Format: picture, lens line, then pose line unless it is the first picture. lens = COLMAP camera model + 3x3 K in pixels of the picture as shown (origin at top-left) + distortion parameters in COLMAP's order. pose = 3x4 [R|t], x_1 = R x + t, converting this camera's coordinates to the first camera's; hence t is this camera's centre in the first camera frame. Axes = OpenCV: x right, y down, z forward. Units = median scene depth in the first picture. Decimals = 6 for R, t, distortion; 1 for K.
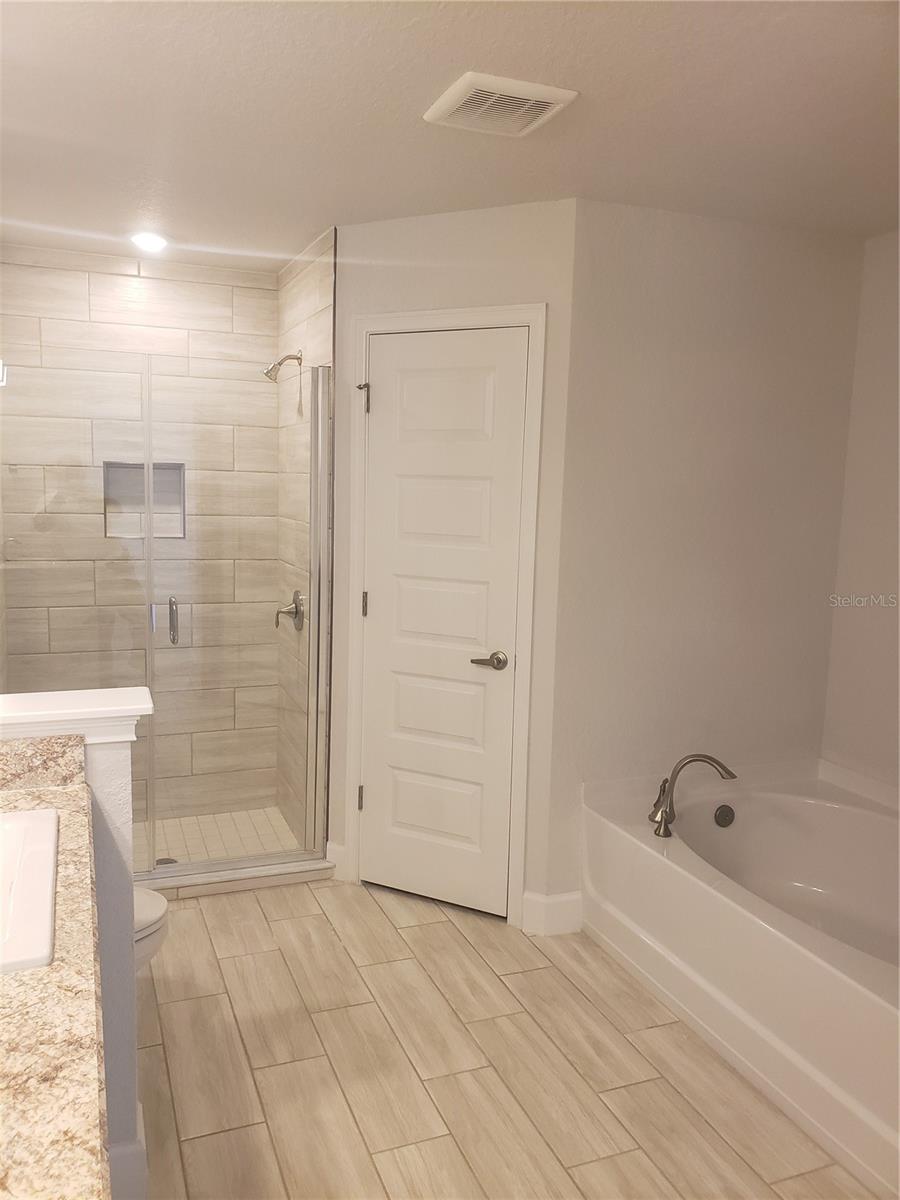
lens RADIAL K [[940.7, 0, 450.7], [0, 940.7, 597.4], [0, 0, 1]] dist [0.004323, -0.007192]
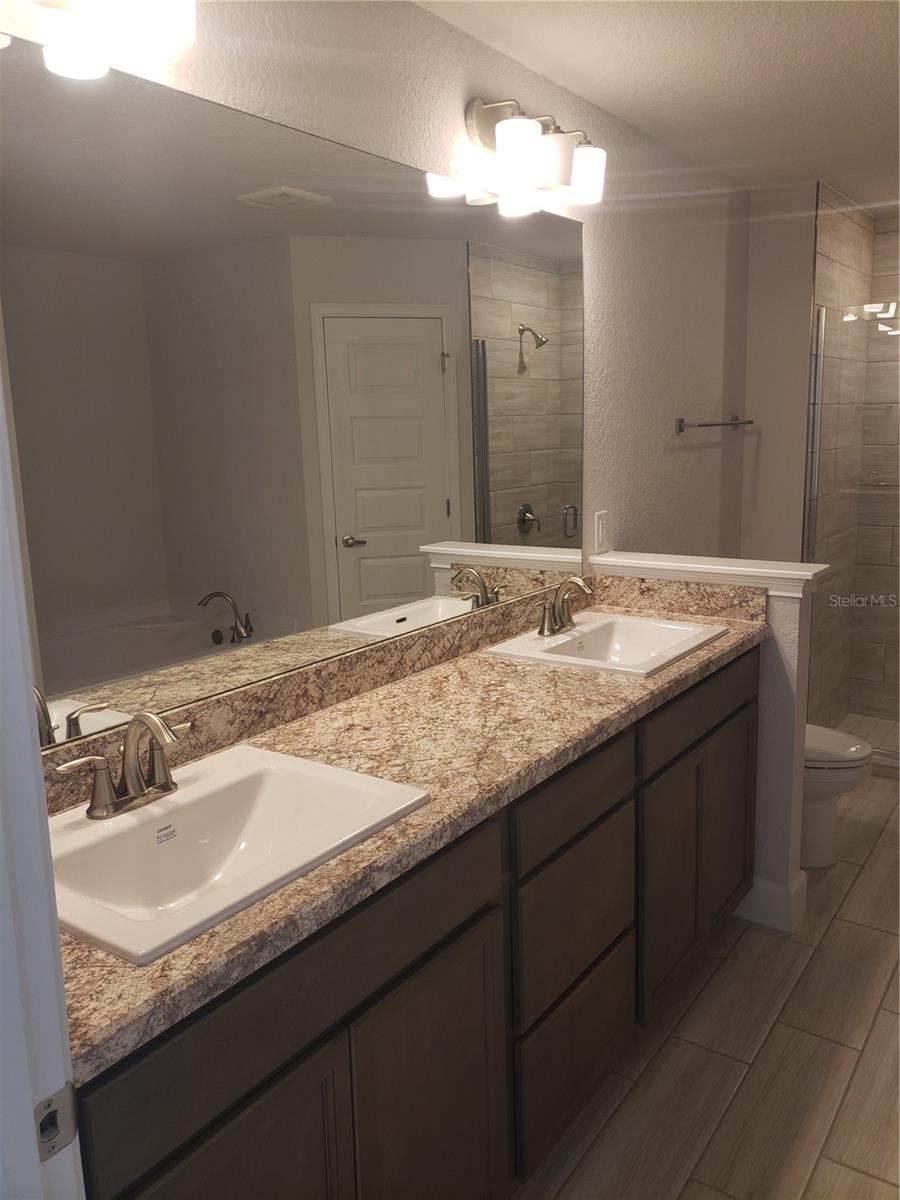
lens RADIAL K [[940.7, 0, 452.9], [0, 940.7, 600.6], [0, 0, 1]] dist [0.004323, -0.007192]
pose [[0.548727, 0.115694, -0.827957, 0.551680], [-0.064631, 0.993285, 0.095962, 0.057029], [0.833499, 0.000855, 0.552520, -0.207718]]
